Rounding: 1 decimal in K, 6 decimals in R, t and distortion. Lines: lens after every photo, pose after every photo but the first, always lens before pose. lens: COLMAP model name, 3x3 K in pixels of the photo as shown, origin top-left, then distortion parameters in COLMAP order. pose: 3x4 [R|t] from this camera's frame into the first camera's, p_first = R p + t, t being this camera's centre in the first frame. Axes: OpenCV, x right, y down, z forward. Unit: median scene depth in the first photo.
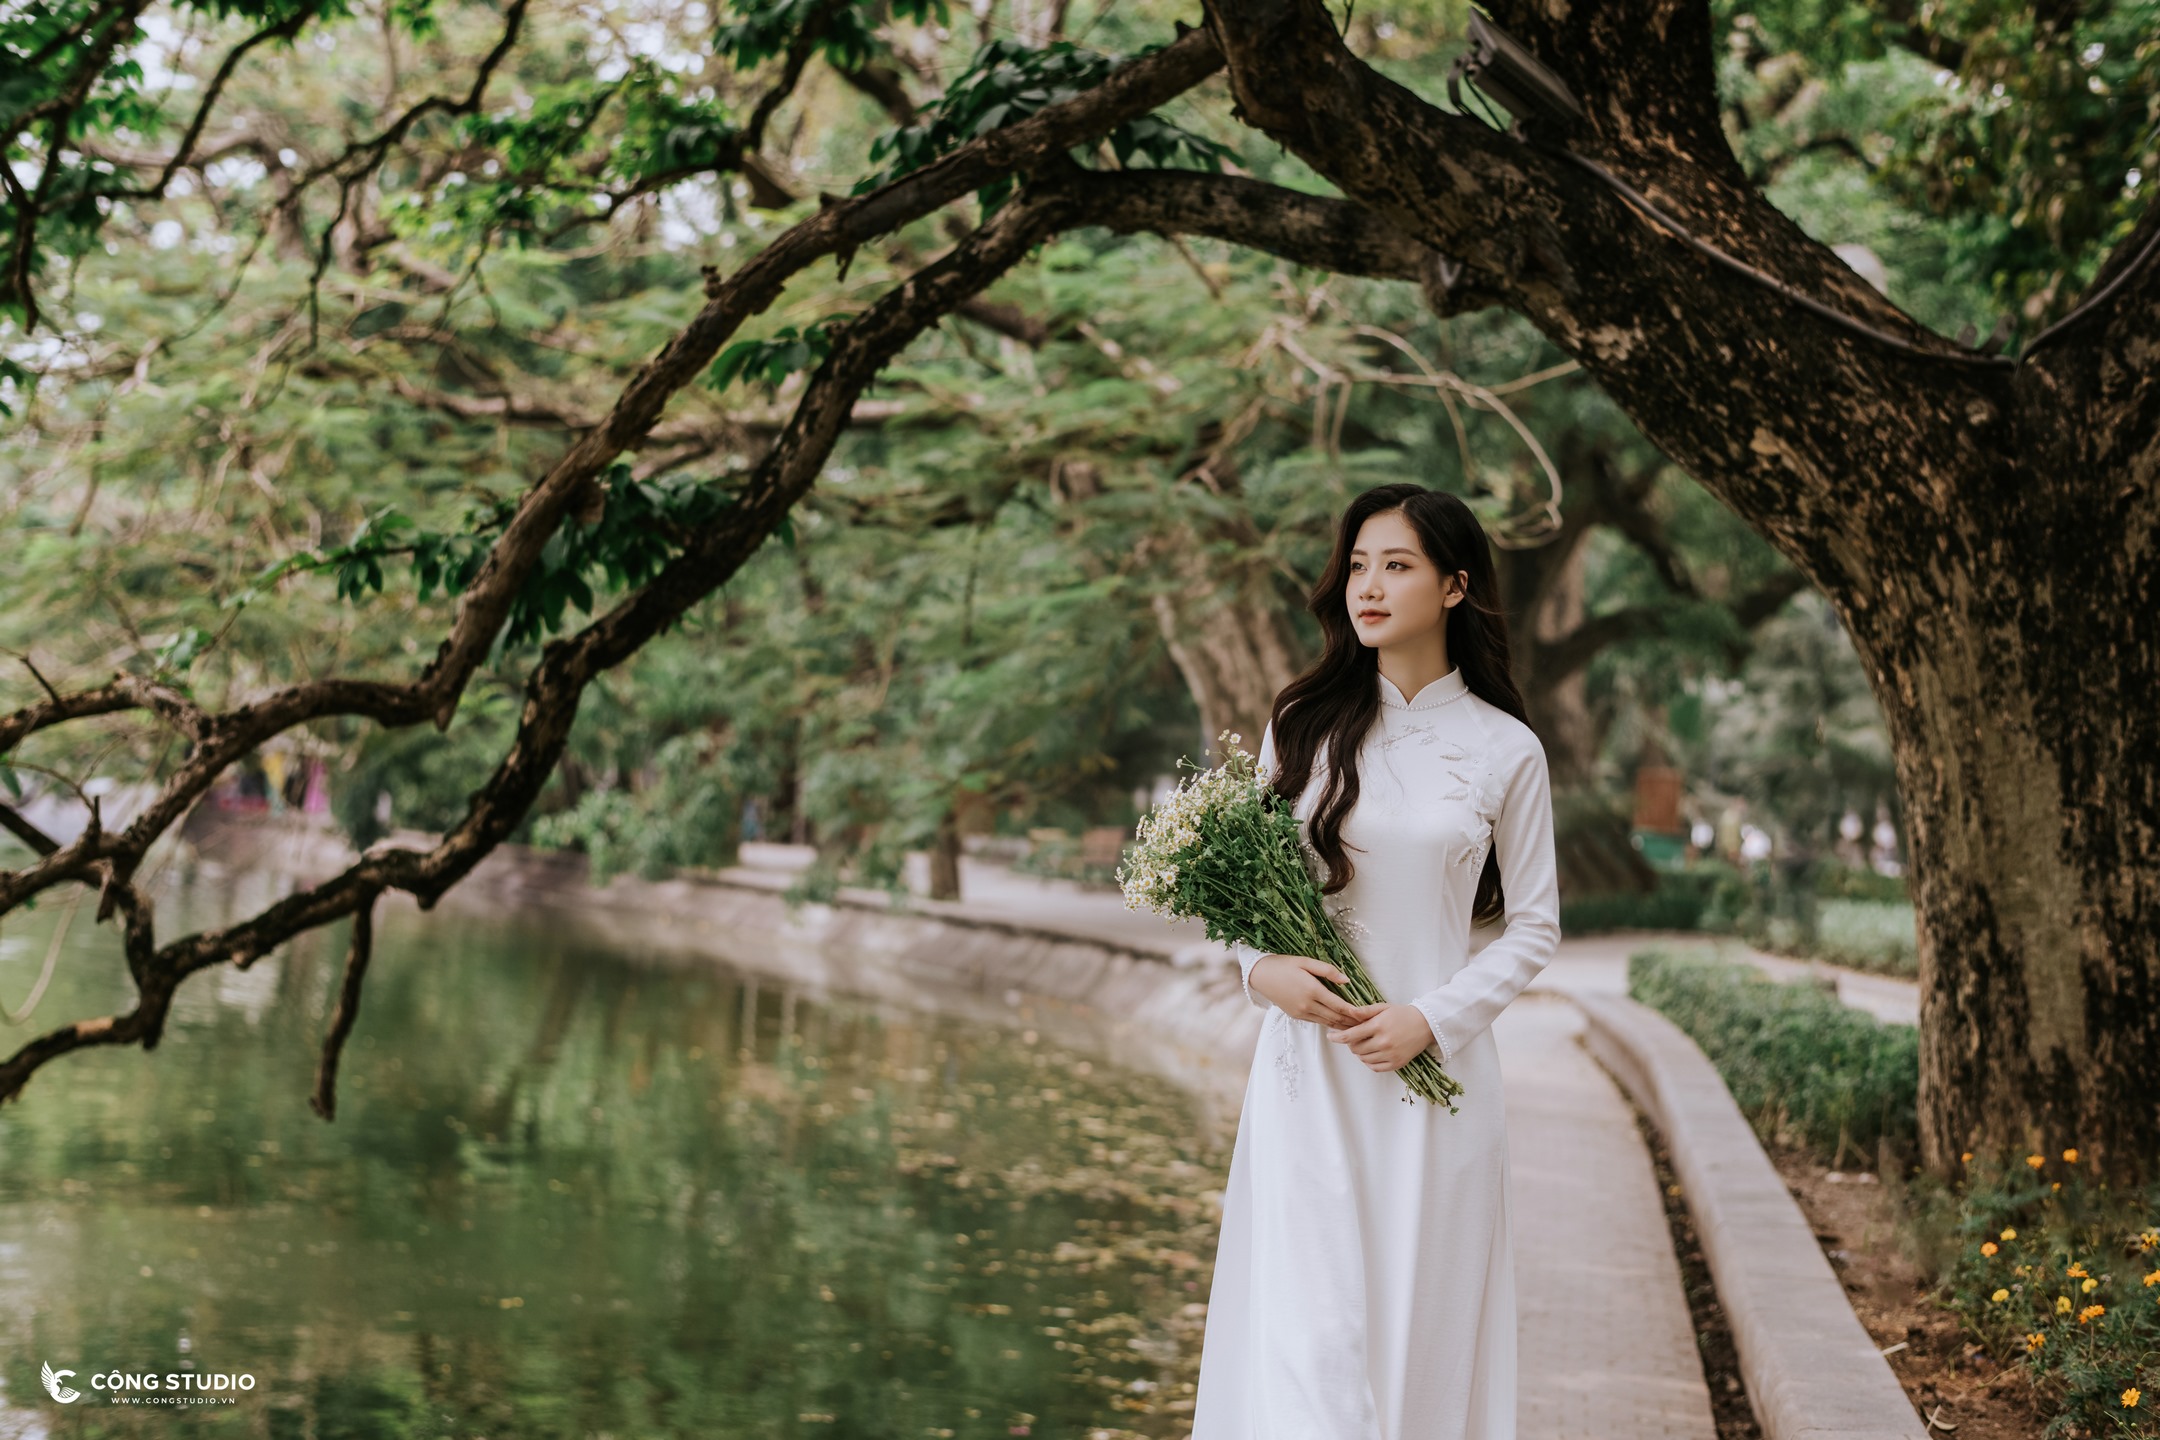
lens RADIAL K [[3482.5, 0, 1080.0], [0, 3482.5, 720.0], [0, 0, 1]] dist [0.020890, 0.113444]
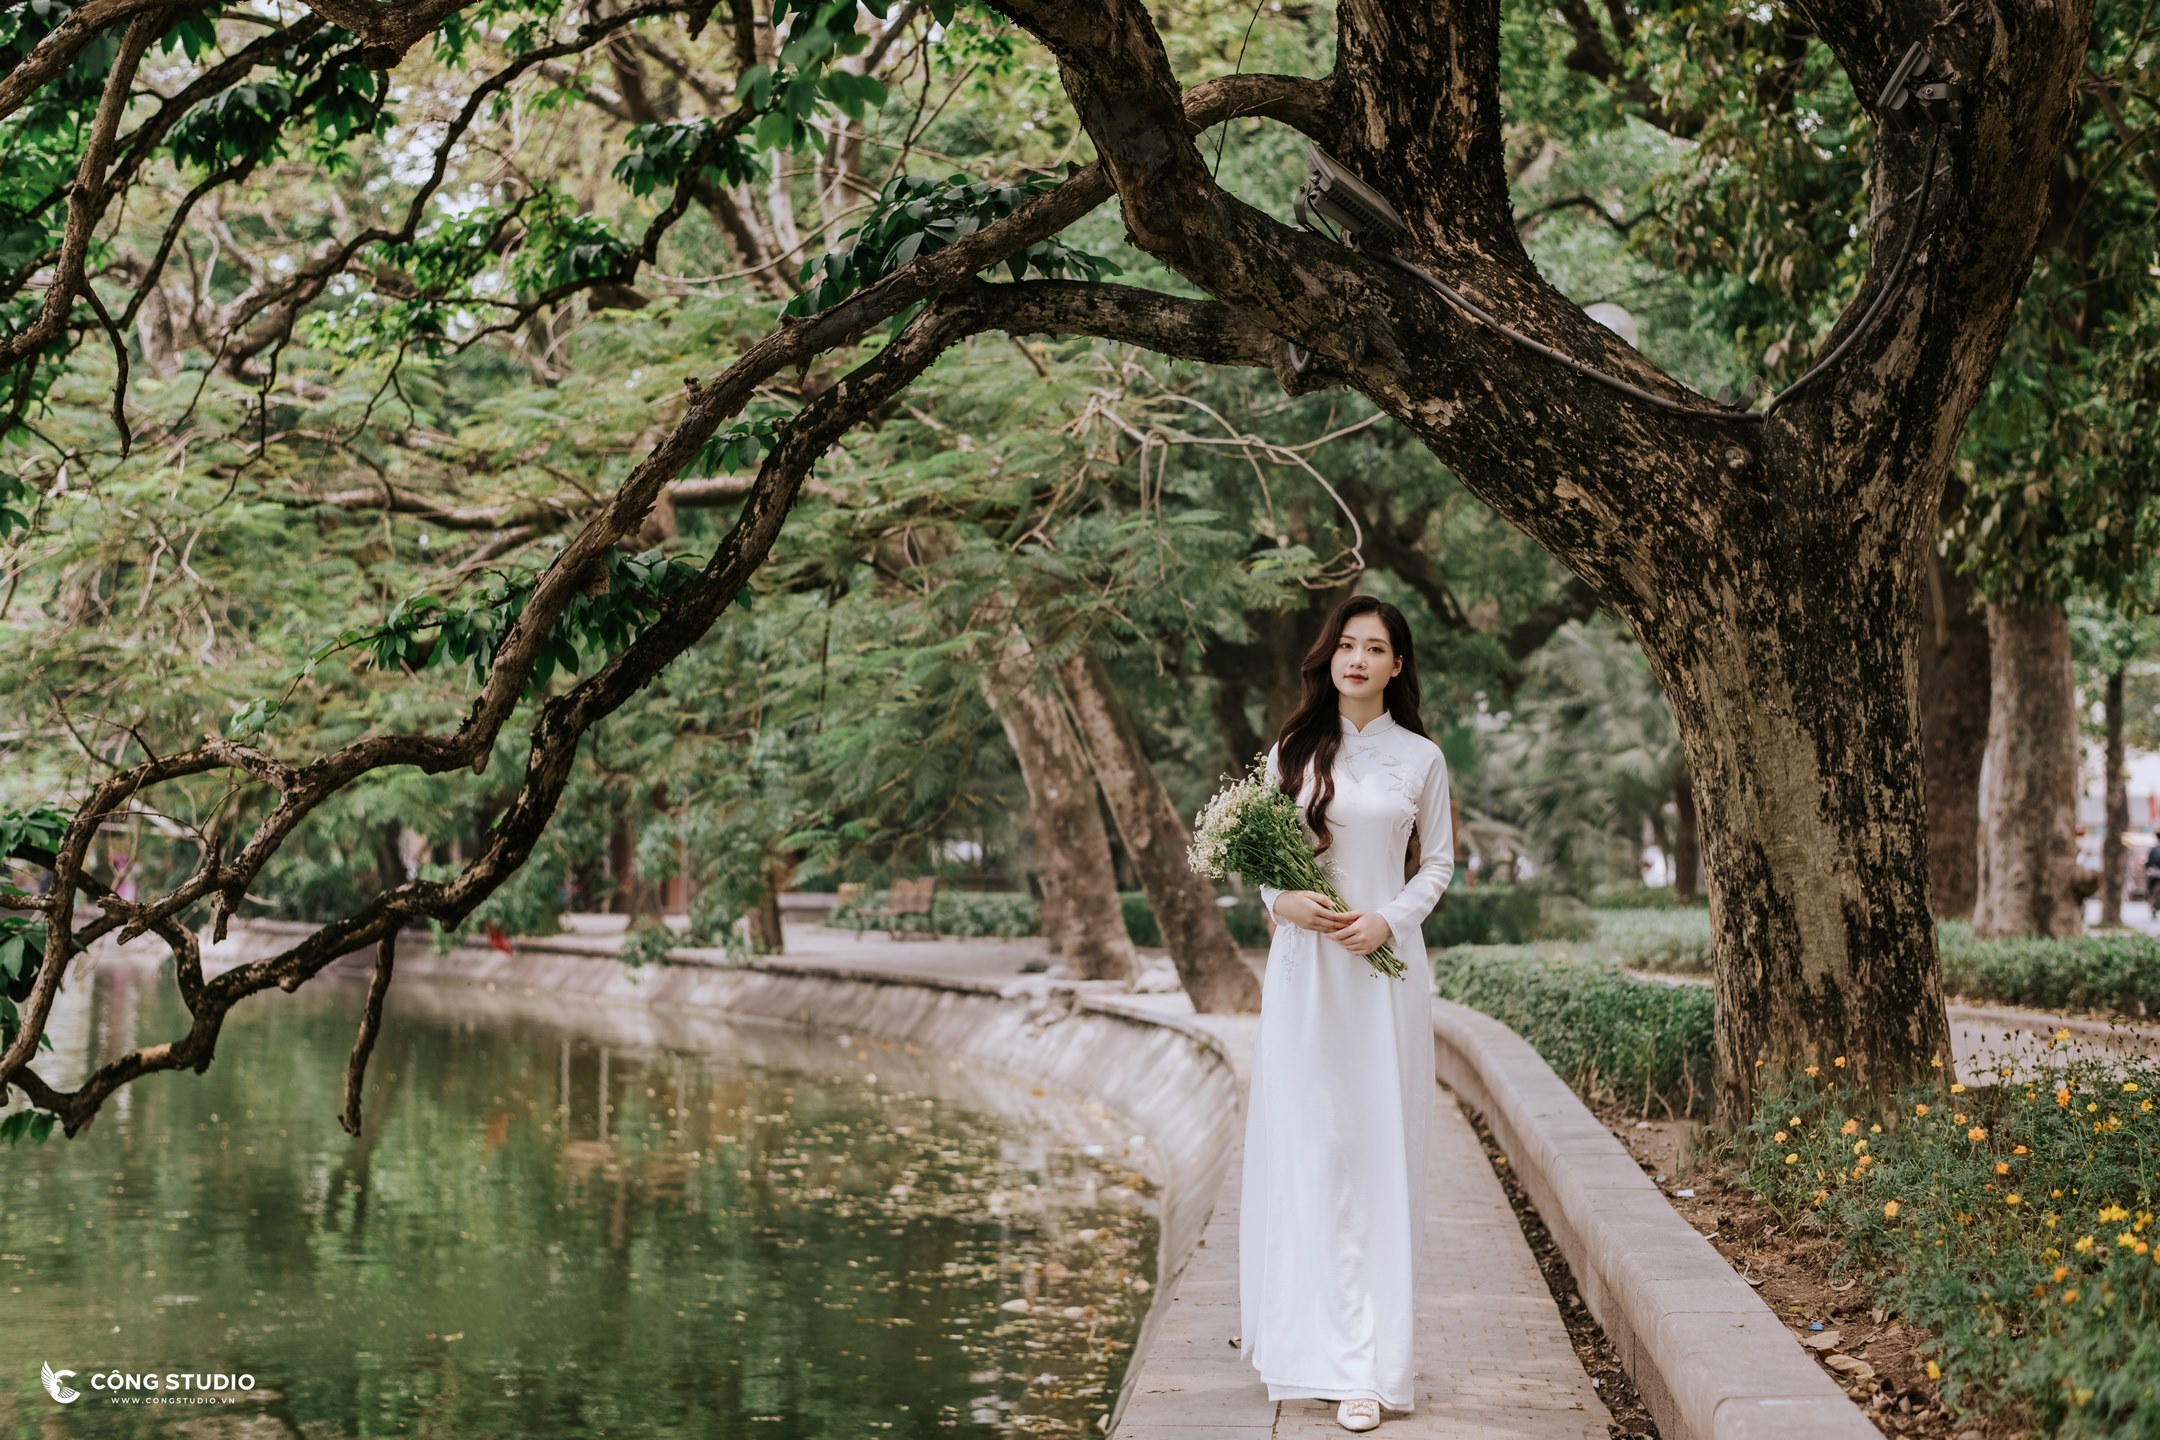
lens RADIAL K [[3393.9, 0, 1053.3], [0, 3393.9, 689.7], [0, 0, 1]] dist [0.043173, 0.016391]
pose [[0.997536, -0.043751, 0.054838, -0.049948], [0.045114, 0.998696, -0.023875, 0.010874], [-0.053722, 0.026290, 0.998210, -0.174167]]
